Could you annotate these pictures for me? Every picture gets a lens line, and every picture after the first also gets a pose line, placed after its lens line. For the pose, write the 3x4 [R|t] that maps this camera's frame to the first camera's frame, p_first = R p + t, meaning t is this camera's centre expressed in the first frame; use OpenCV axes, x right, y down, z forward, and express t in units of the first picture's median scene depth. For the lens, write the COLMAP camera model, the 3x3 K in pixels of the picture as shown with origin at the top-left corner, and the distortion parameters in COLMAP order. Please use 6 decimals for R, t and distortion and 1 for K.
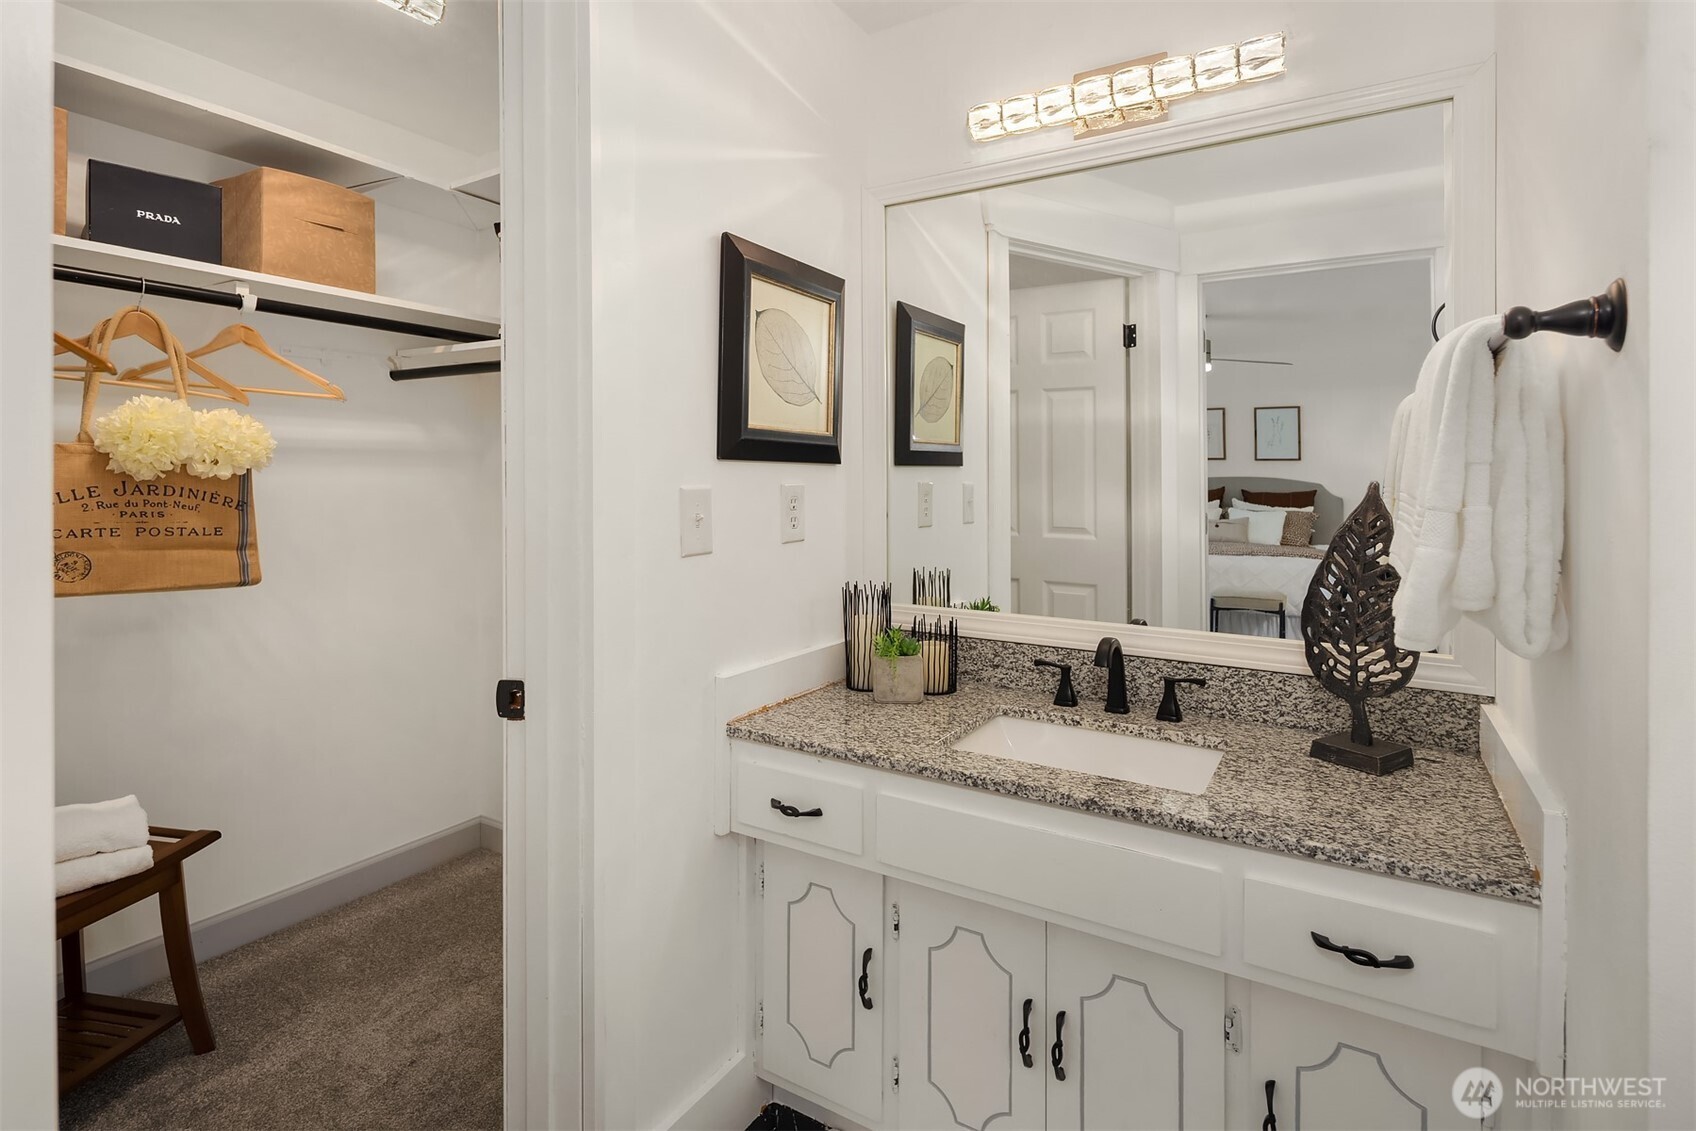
lens RADIAL K [[834.8, 0, 847.4], [0, 834.8, 479.3], [0, 0, 1]] dist [0.001657, -0.000695]
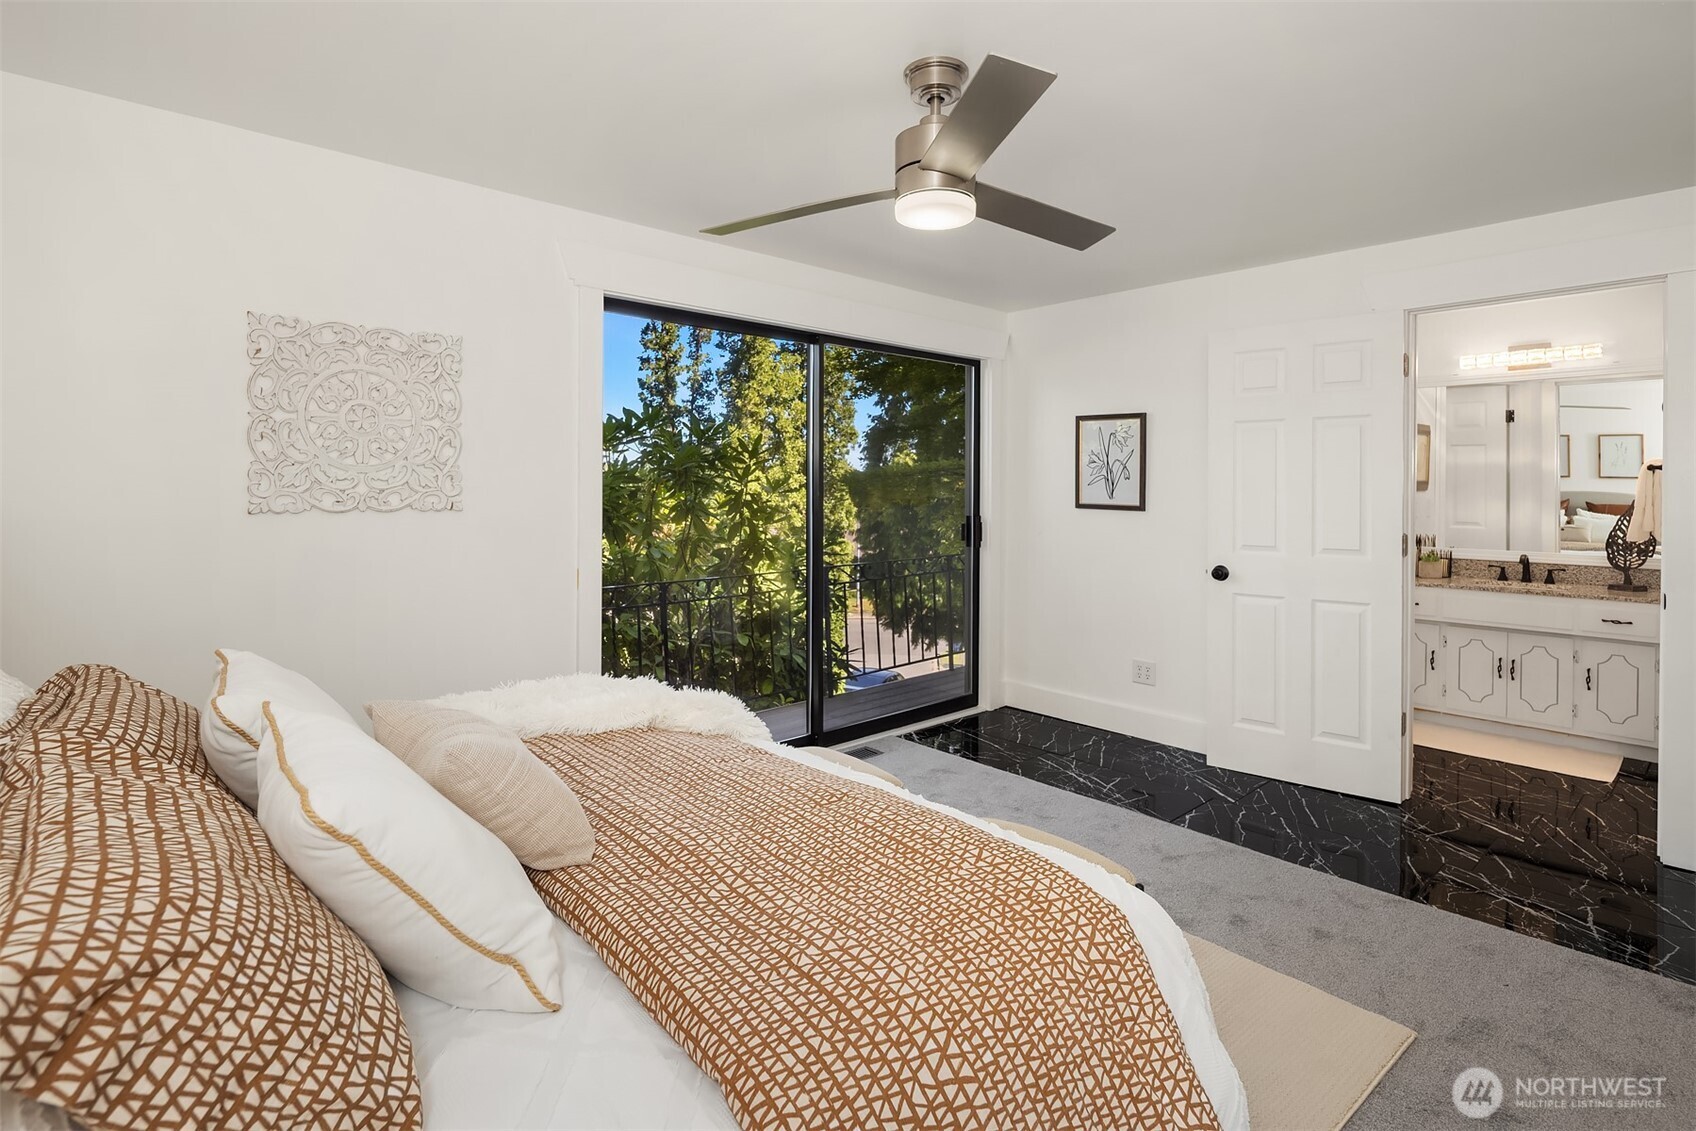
lens RADIAL K [[834.8, 0, 847.4], [0, 834.8, 479.3], [0, 0, 1]] dist [0.001657, -0.000695]
pose [[0.958744, 0.009200, -0.284122, -1.087360], [-0.011403, 0.999916, -0.006102, -0.017507], [0.284042, 0.009090, 0.958769, -2.374026]]
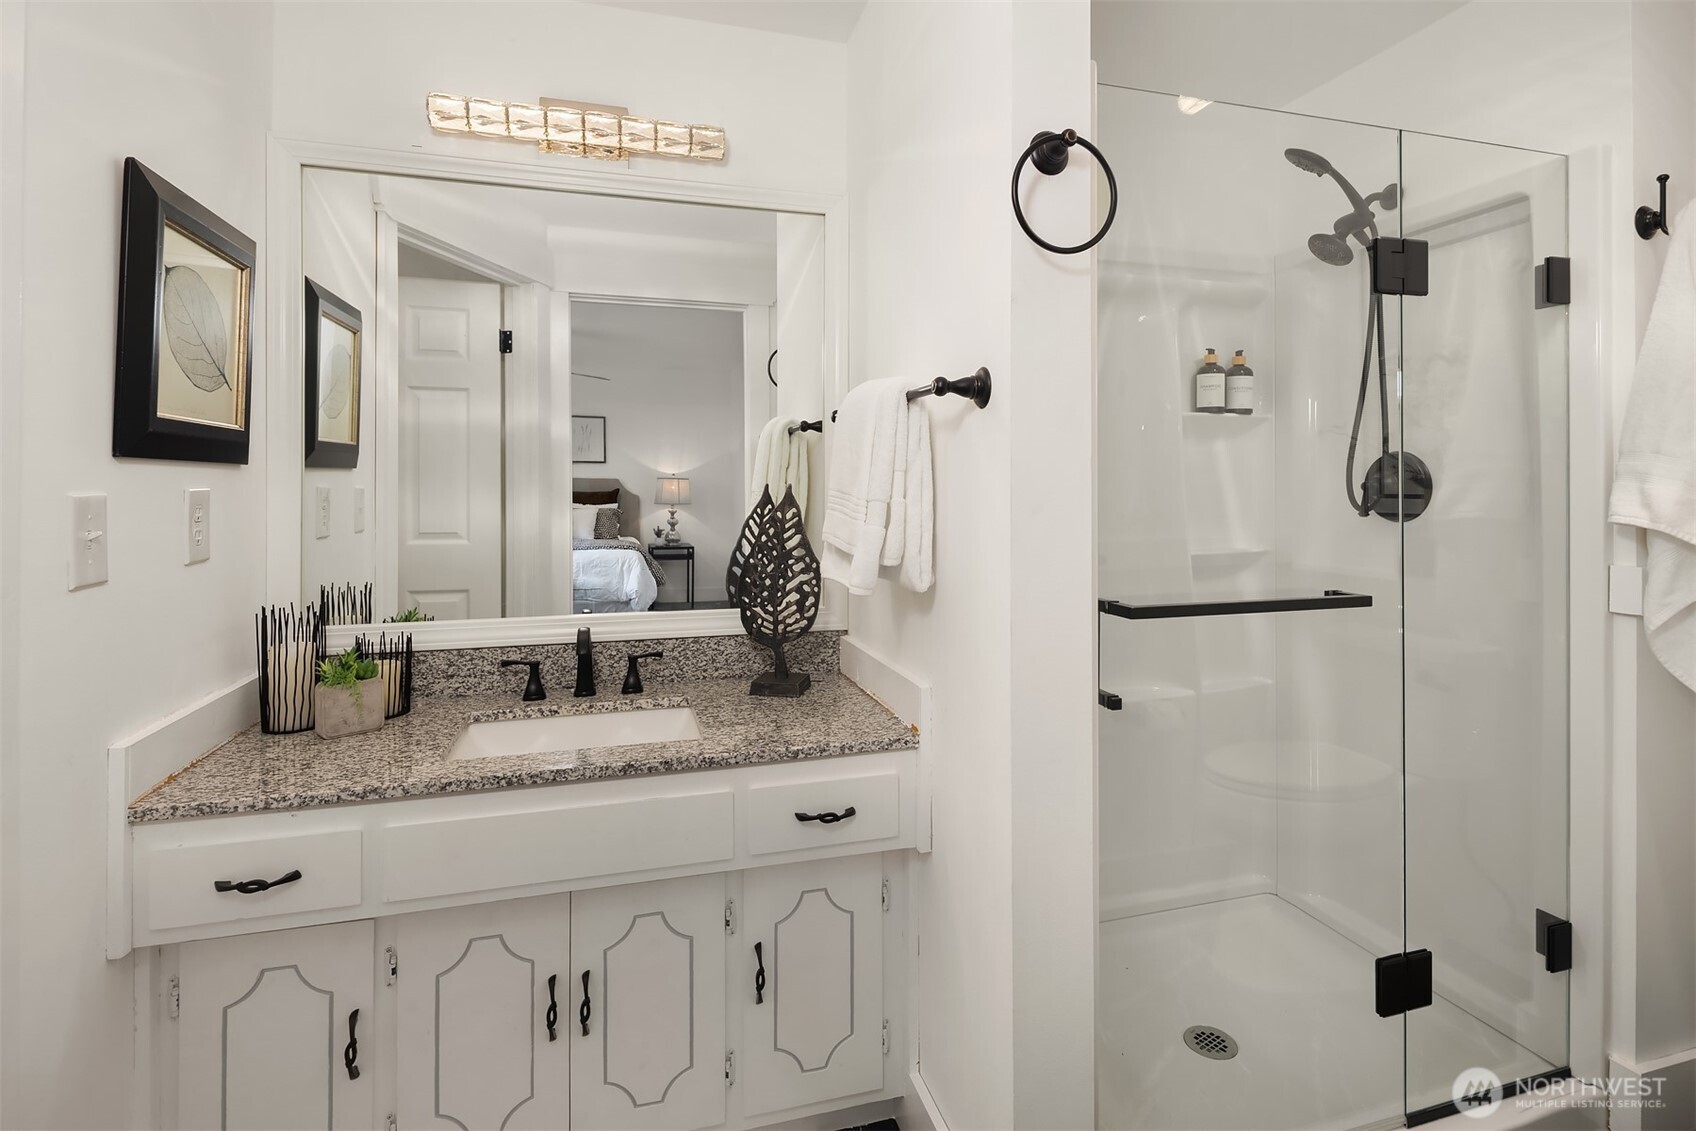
lens RADIAL K [[827.7, 0, 857.2], [0, 827.7, 477.0], [0, 0, 1]] dist [-0.000739, -0.000654]
pose [[0.673159, 0.001383, 0.739496, -0.248601], [0.003262, 0.999983, -0.004839, -0.000358], [-0.739490, 0.005670, 0.673143, 0.008496]]
